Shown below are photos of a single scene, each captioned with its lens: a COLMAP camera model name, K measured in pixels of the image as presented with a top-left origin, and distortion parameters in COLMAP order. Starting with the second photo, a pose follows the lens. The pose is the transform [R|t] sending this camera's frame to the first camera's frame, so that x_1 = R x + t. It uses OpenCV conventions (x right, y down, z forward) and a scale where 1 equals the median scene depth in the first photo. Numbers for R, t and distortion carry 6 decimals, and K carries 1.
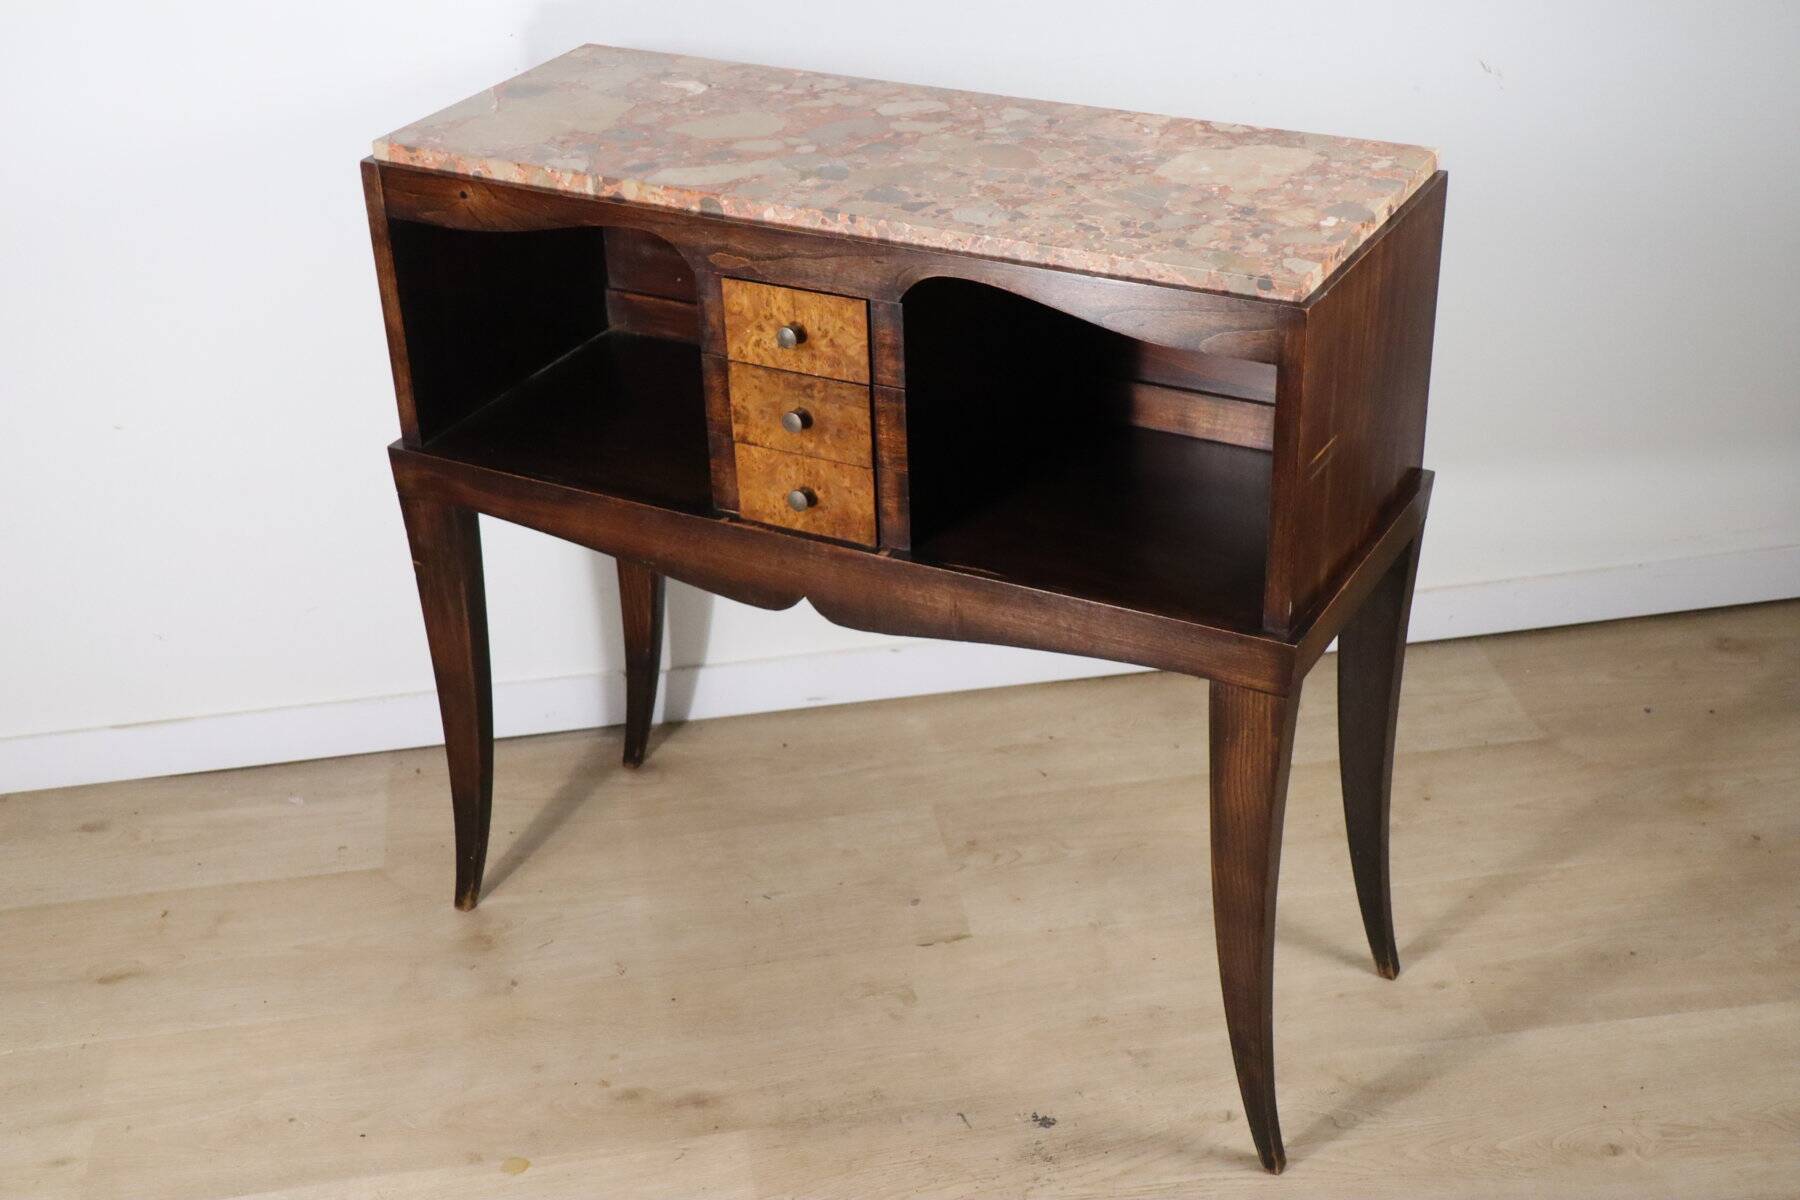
lens RADIAL K [[2462.4, 0, 892.3], [0, 2462.4, 616.8], [0, 0, 1]] dist [0.089913, 0.000000]
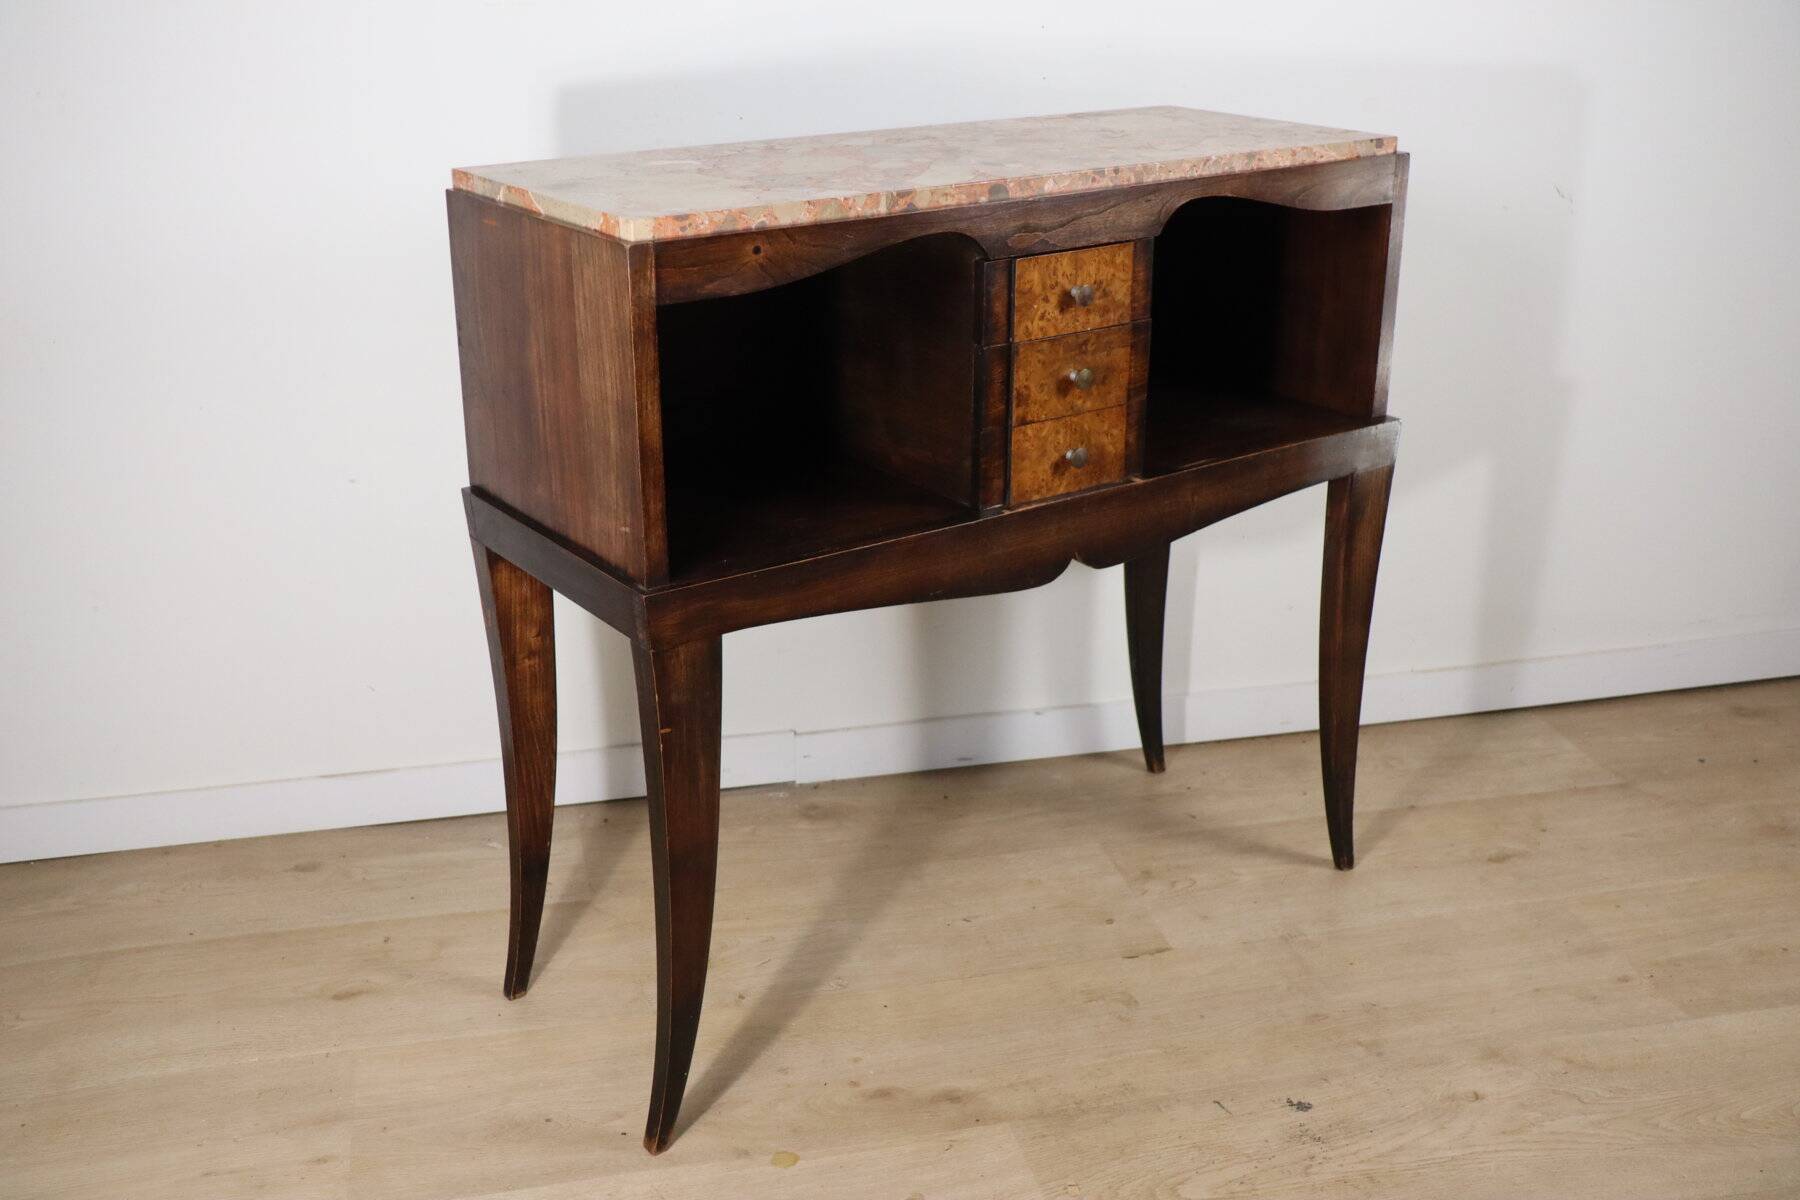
lens RADIAL K [[1867.2, 0, 897.6], [0, 1867.2, 600.8], [0, 0, 1]] dist [-0.035591, 0.000000]
pose [[0.436160, -0.291764, 0.851257, -0.783614], [0.418916, 0.903055, 0.094876, -0.101727], [-0.796413, 0.315224, 0.516101, 0.671618]]
